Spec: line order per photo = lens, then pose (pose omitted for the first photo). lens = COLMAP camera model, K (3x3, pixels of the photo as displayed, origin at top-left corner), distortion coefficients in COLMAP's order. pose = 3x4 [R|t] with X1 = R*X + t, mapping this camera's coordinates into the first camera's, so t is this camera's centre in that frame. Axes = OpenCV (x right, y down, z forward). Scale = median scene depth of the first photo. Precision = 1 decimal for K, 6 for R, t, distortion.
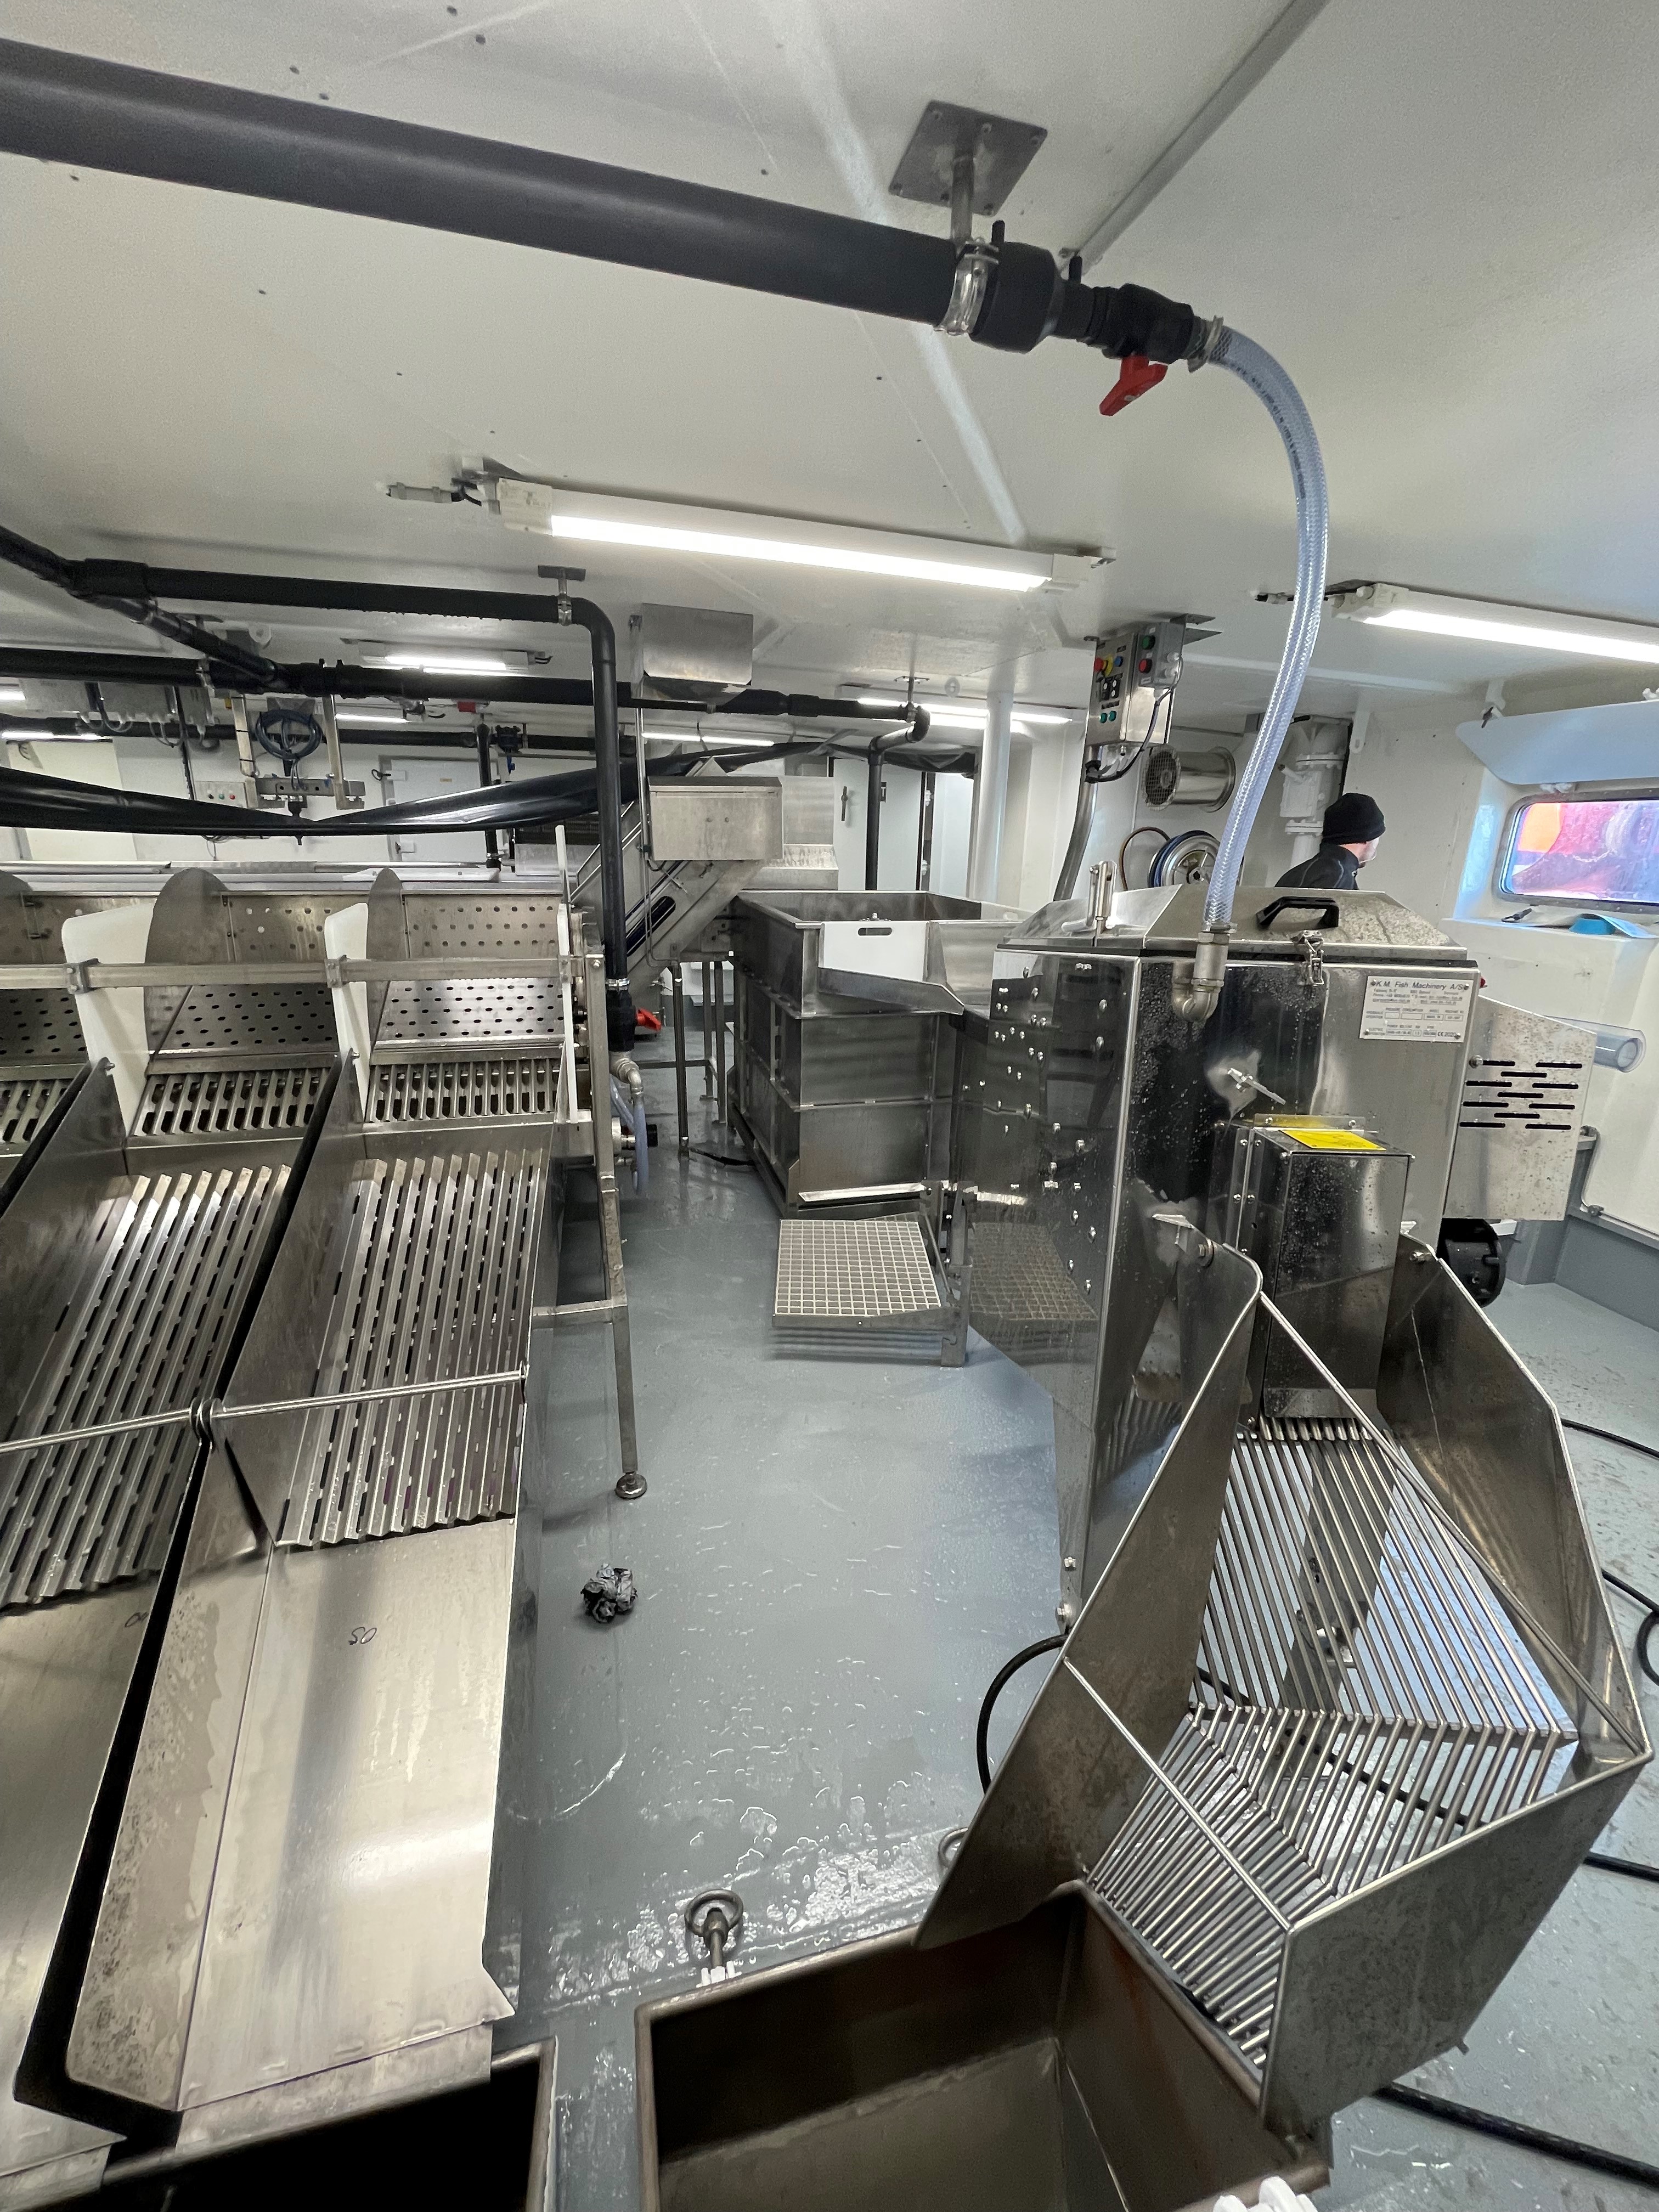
lens RADIAL K [[886.9, 0, 826.7], [0, 886.9, 1096.4], [0, 0, 1]] dist [-0.004488, 0.001586]
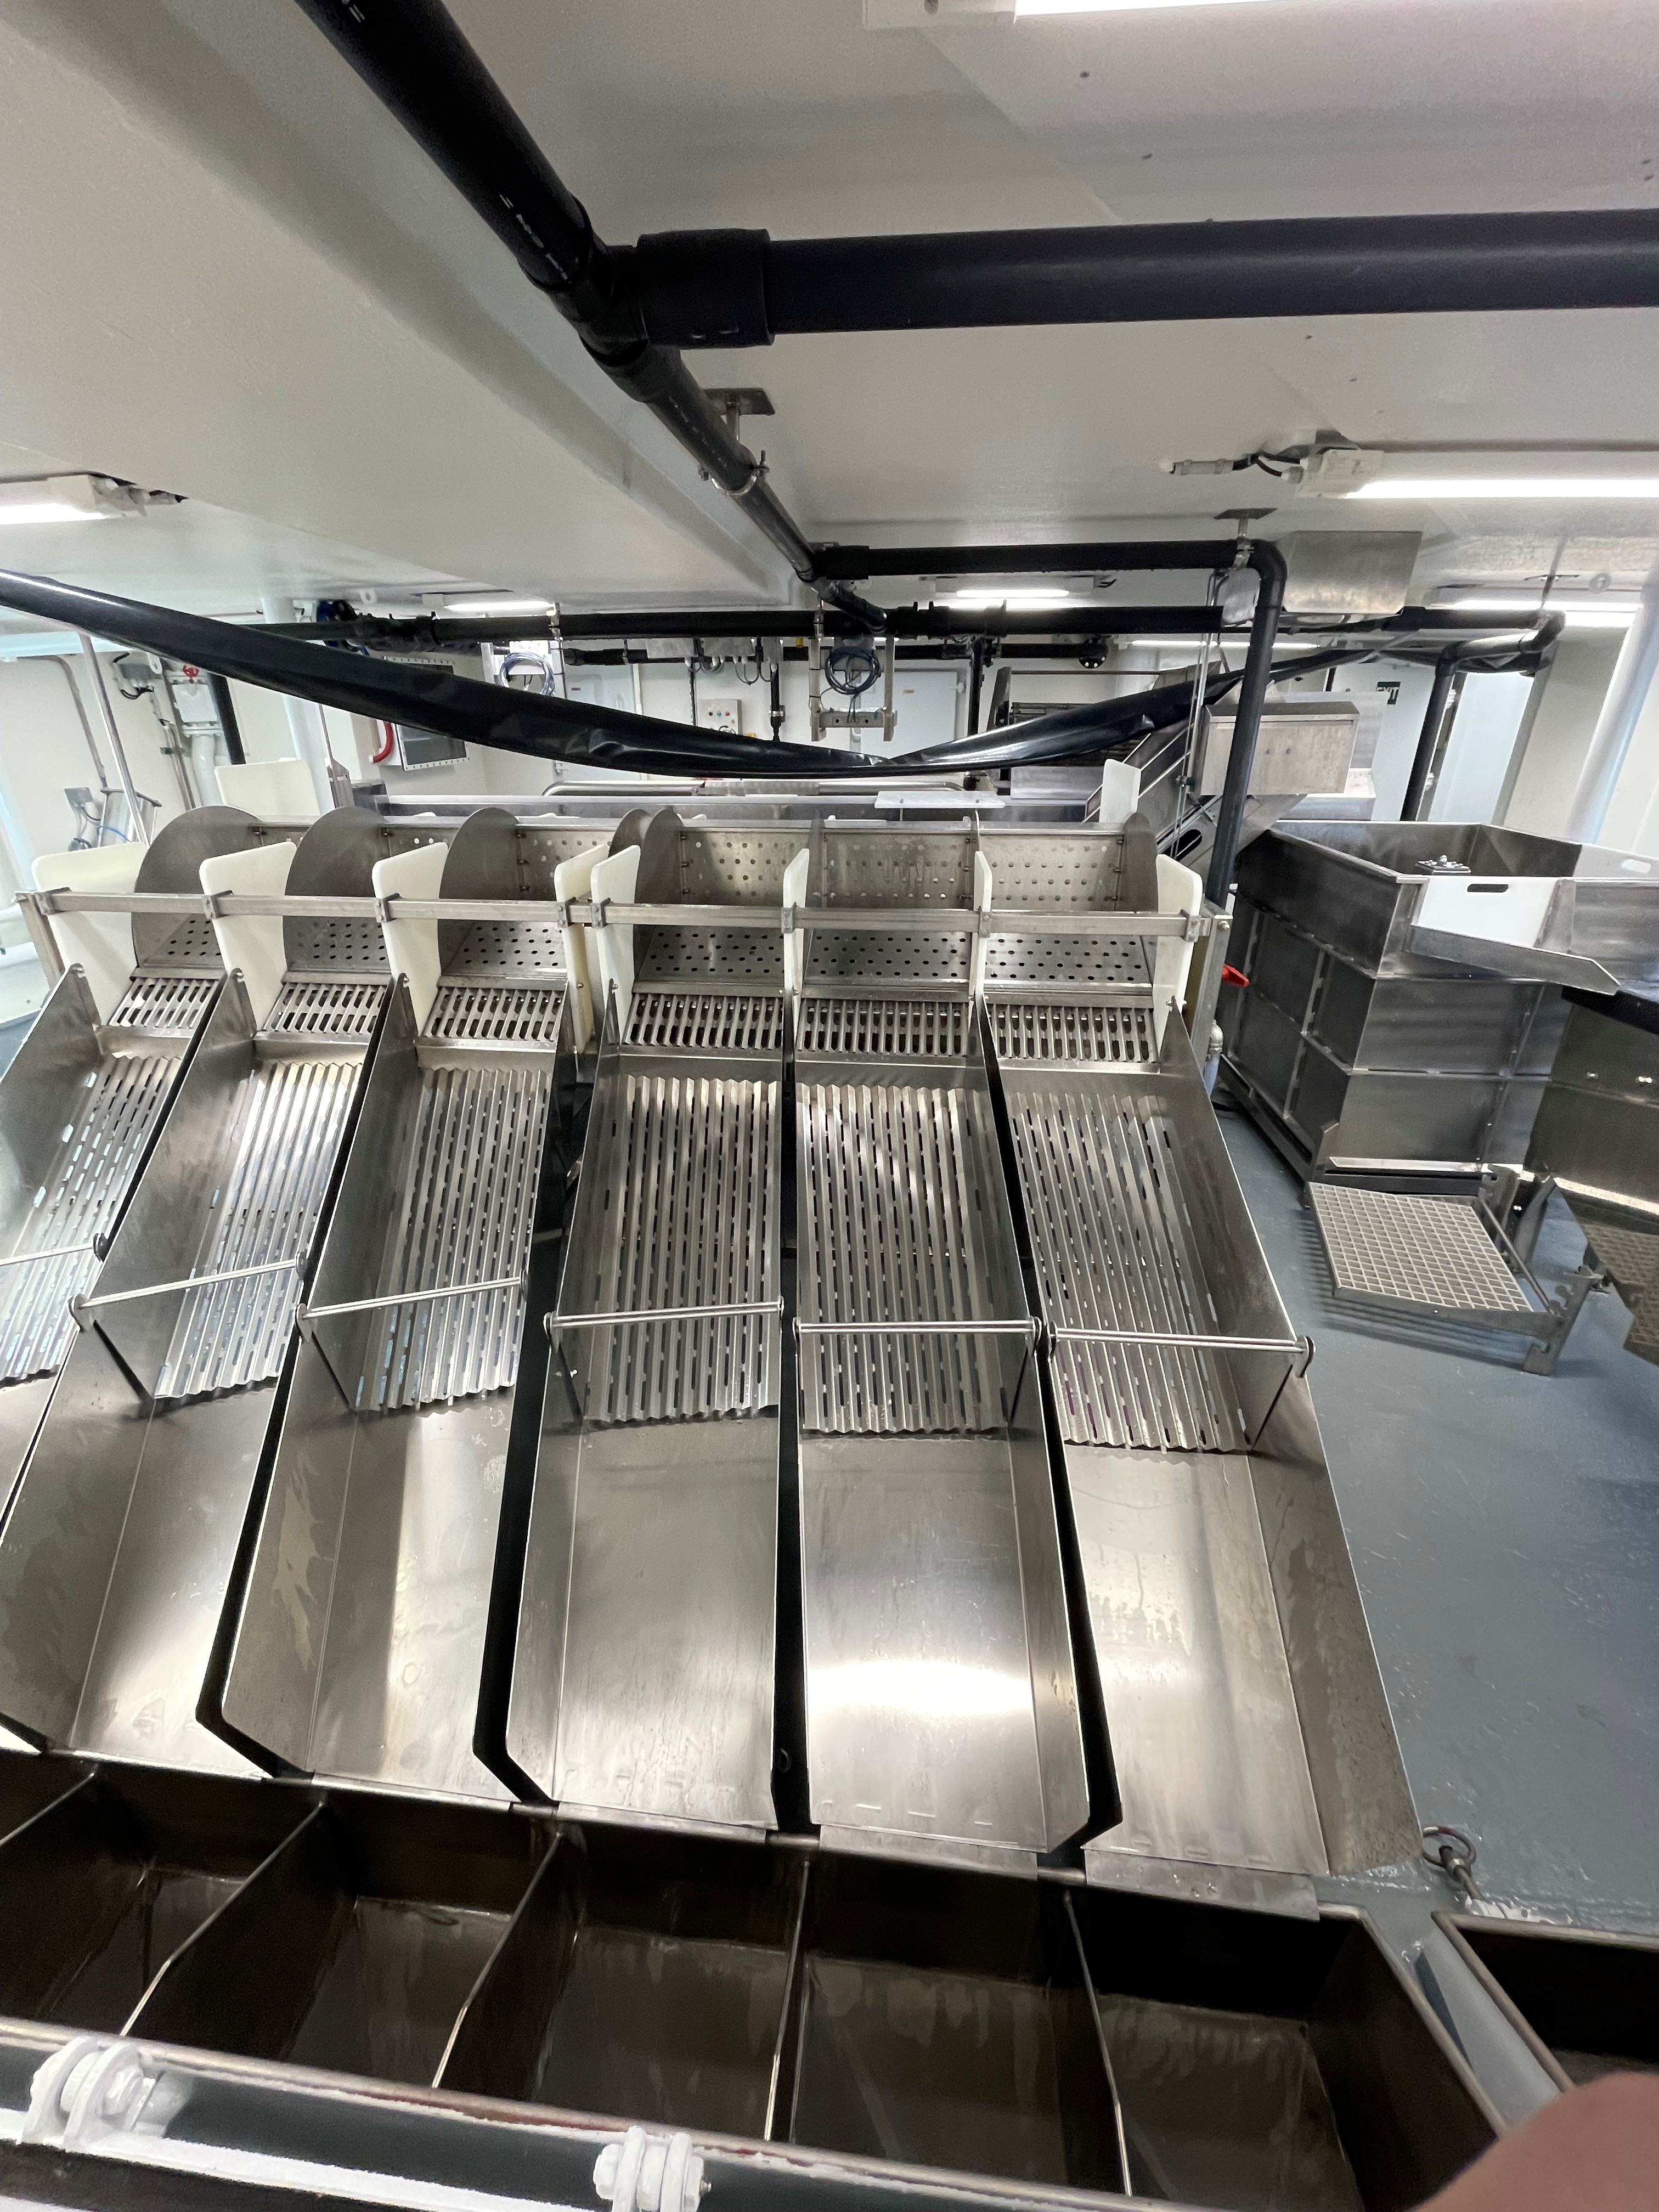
lens RADIAL K [[886.9, 0, 824.3], [0, 886.9, 1097.2], [0, 0, 1]] dist [-0.004488, 0.001586]
pose [[0.936347, 0.122640, -0.328957, -0.336897], [-0.082287, 0.987565, 0.133955, -0.055077], [0.341295, -0.098359, 0.934796, -0.120365]]
